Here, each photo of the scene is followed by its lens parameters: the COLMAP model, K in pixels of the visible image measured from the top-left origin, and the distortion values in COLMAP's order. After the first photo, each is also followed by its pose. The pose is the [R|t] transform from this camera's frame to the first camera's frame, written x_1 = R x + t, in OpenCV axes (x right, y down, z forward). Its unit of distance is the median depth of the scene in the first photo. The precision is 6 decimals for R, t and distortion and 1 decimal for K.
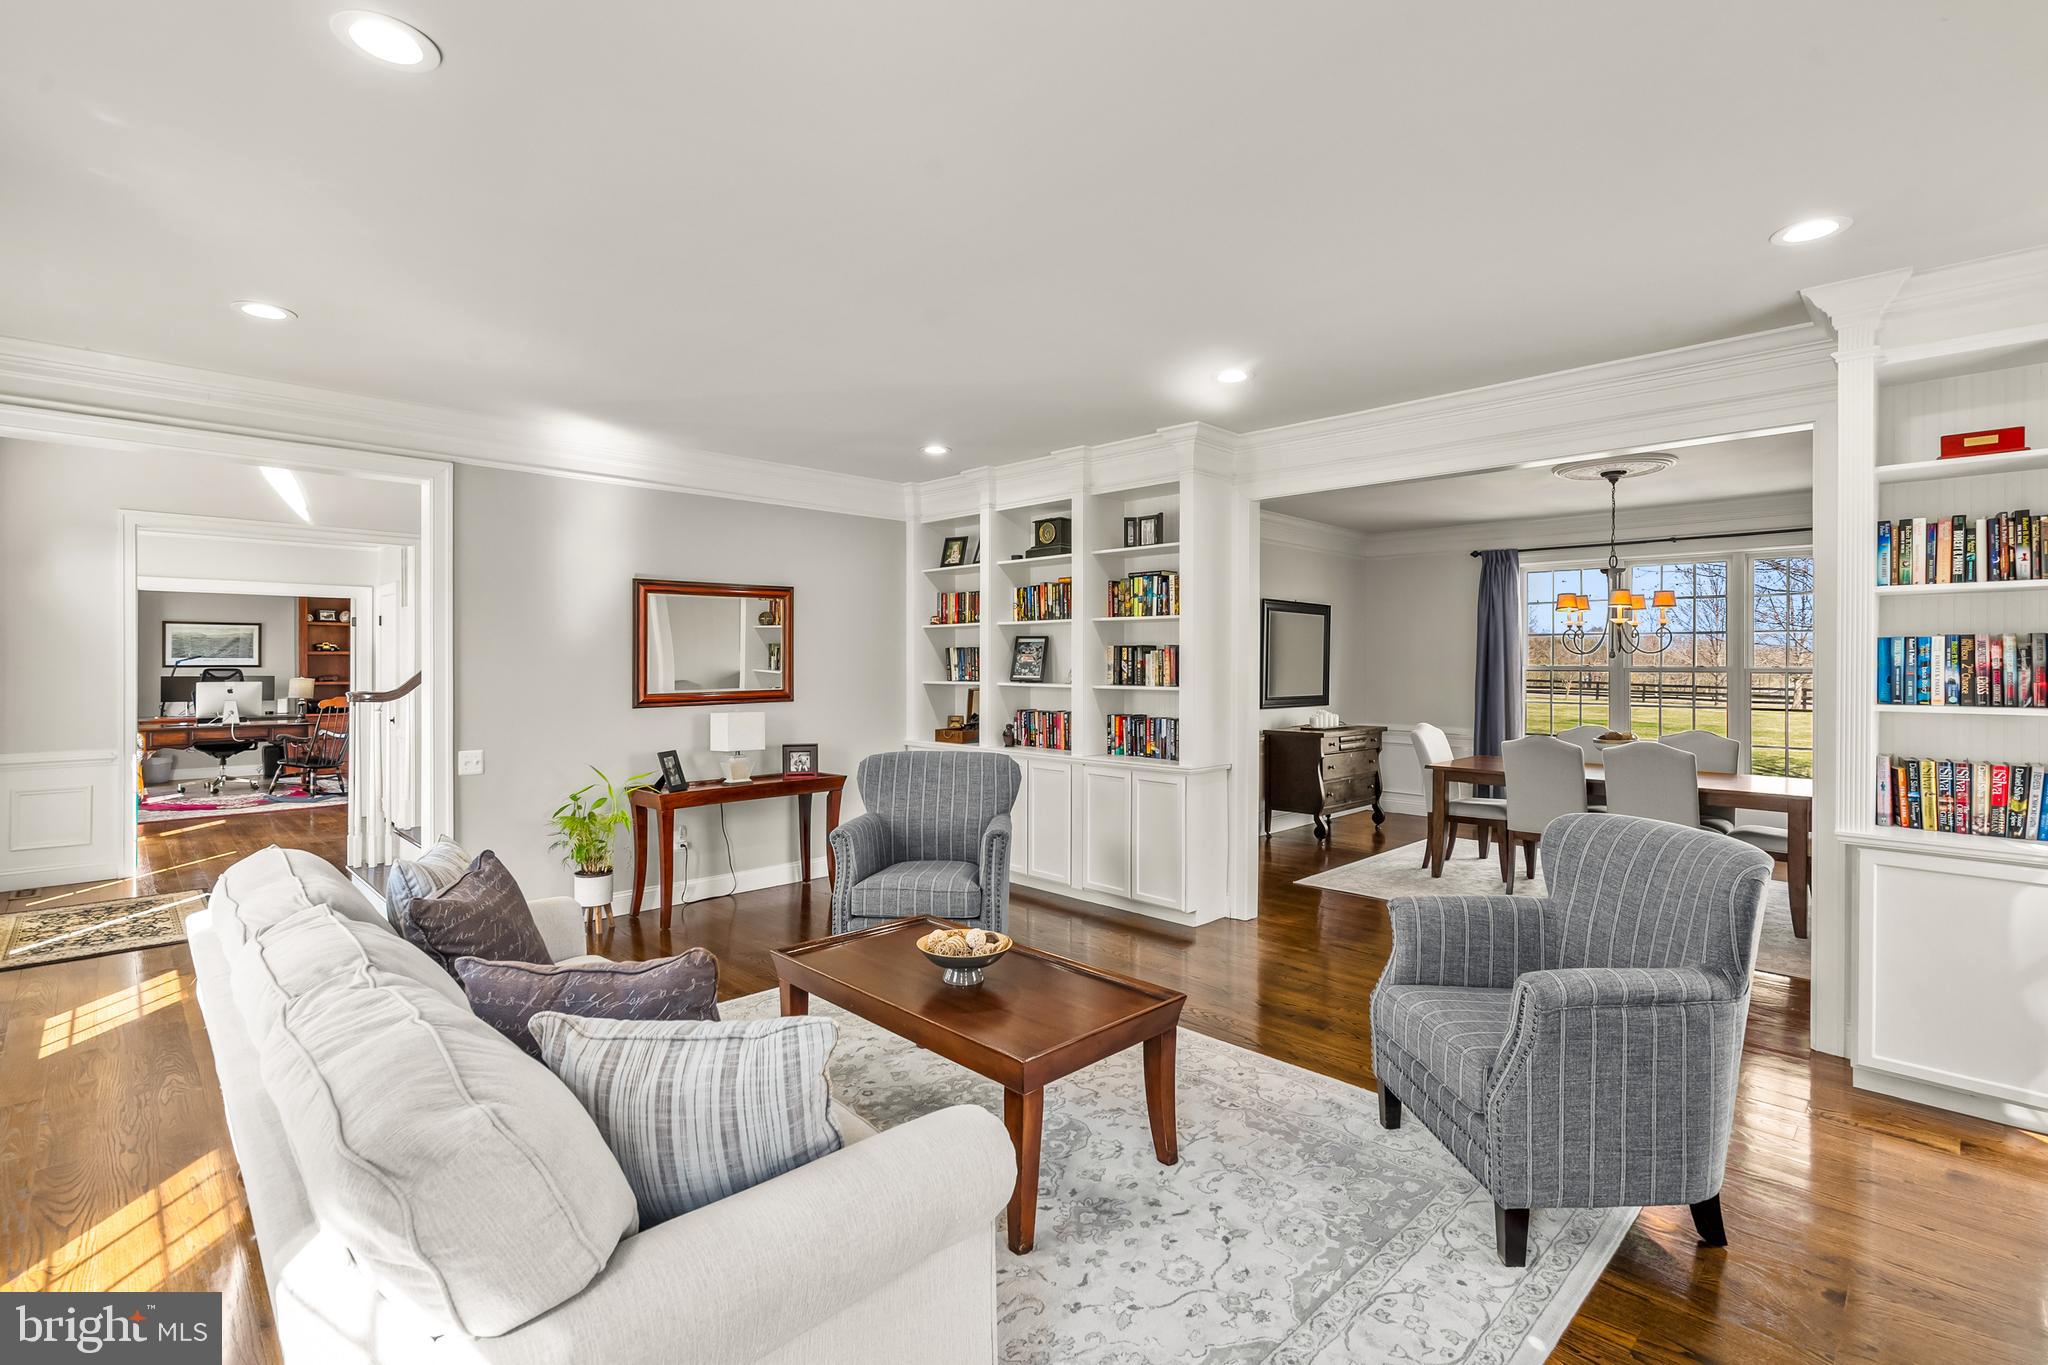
lens RADIAL K [[929.6, 0, 1023.0], [0, 929.6, 664.8], [0, 0, 1]] dist [-0.001545, 0.002317]
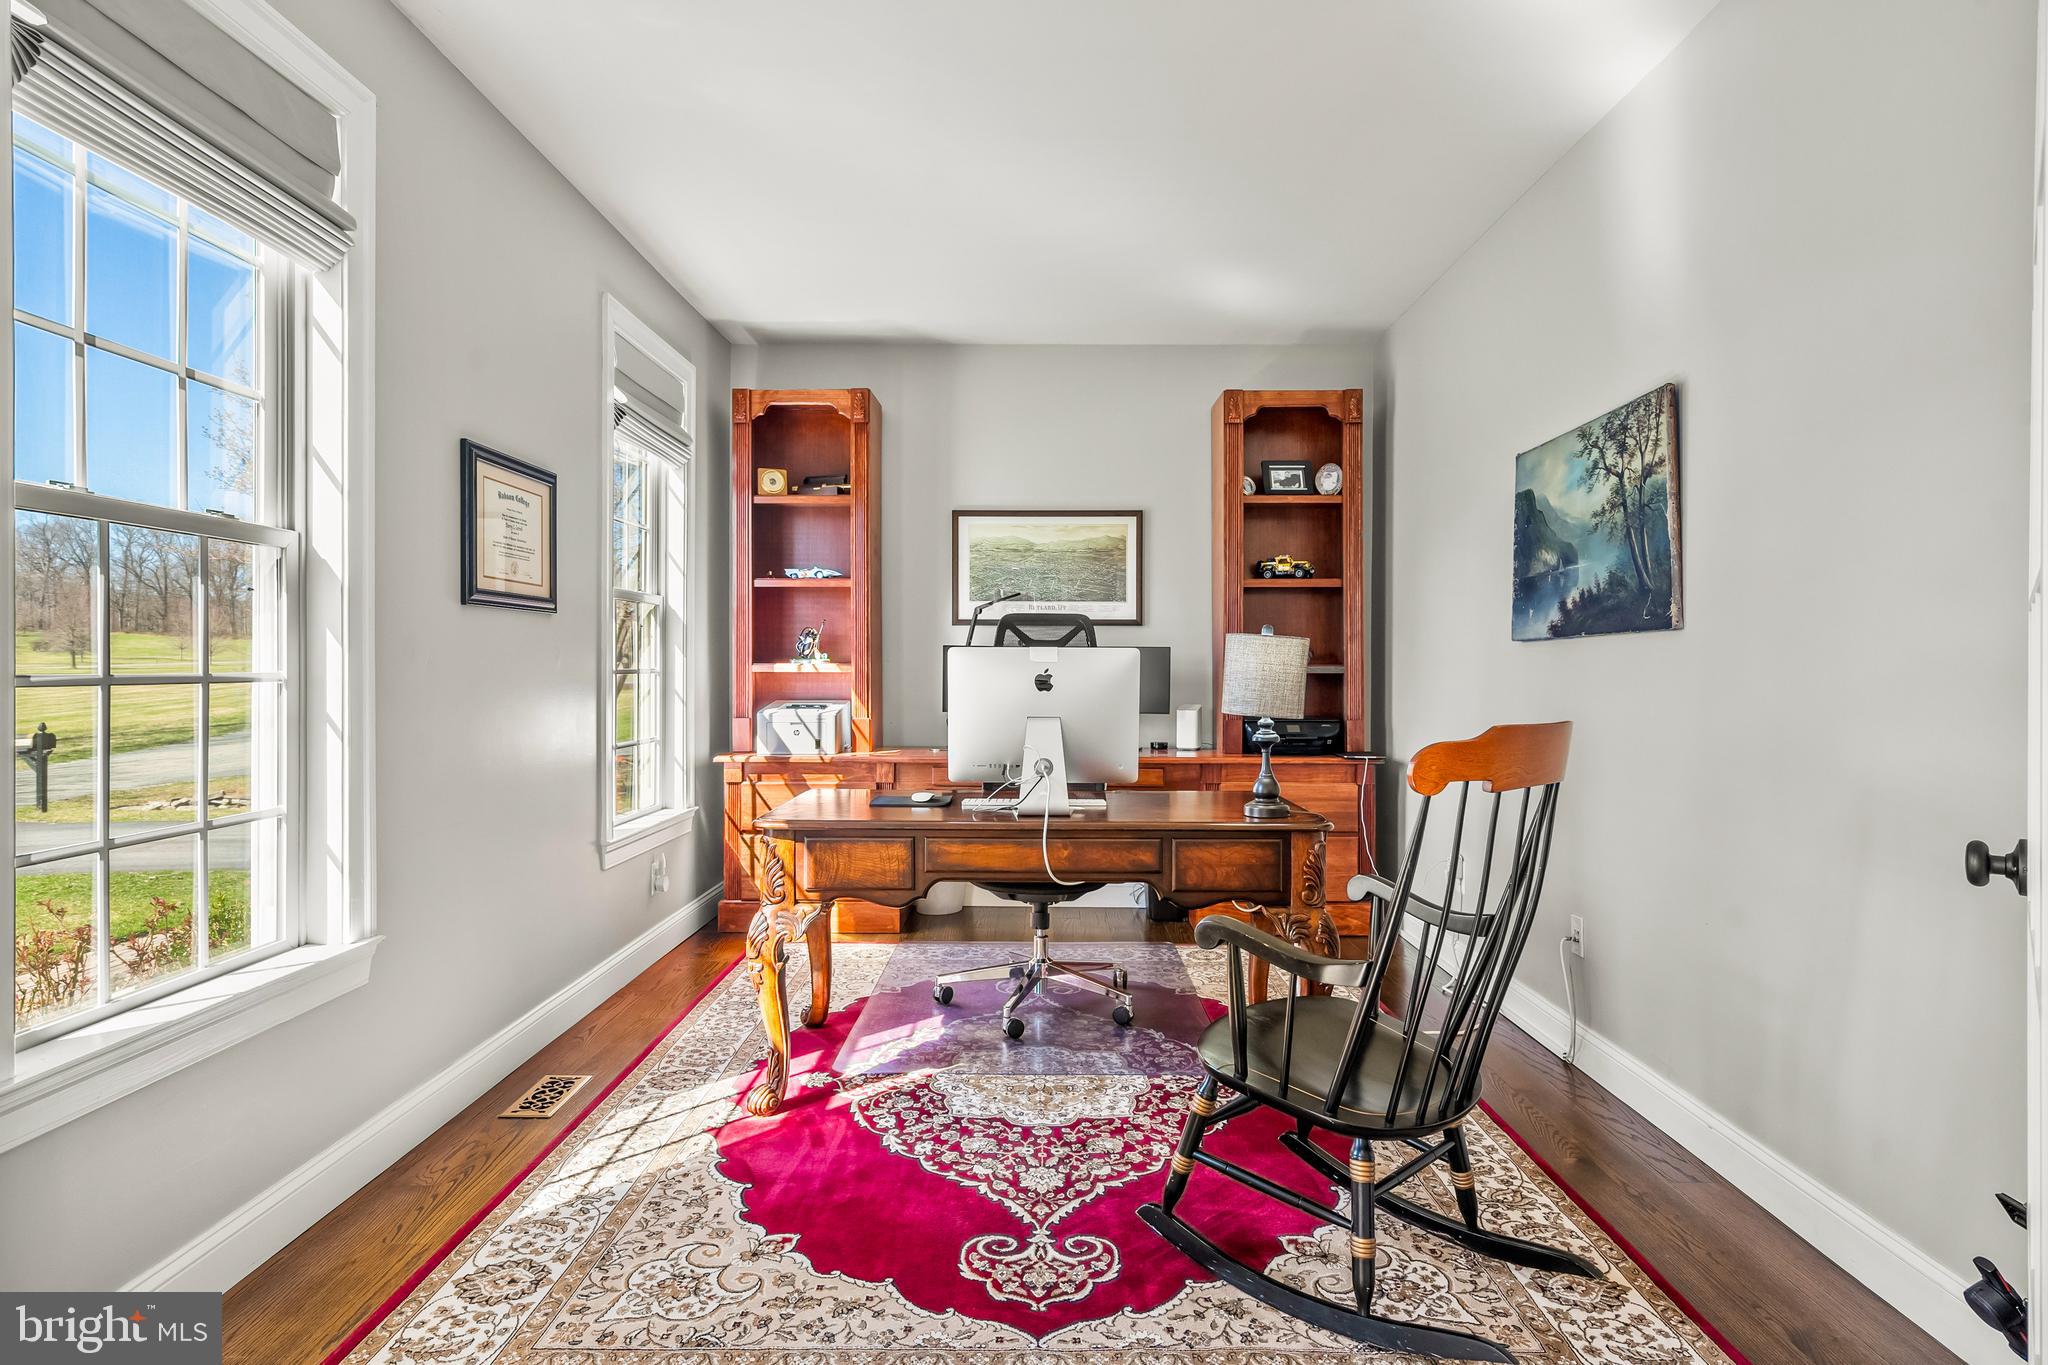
lens RADIAL K [[1094.5, 0, 1025.5], [0, 1094.5, 673.9], [0, 0, 1]] dist [0.007533, 0.001010]
pose [[0.700722, 0.000764, -0.713434, -0.584911], [-0.002584, 0.999996, -0.001466, 0.025298], [0.713429, 0.002871, 0.700721, 0.715369]]
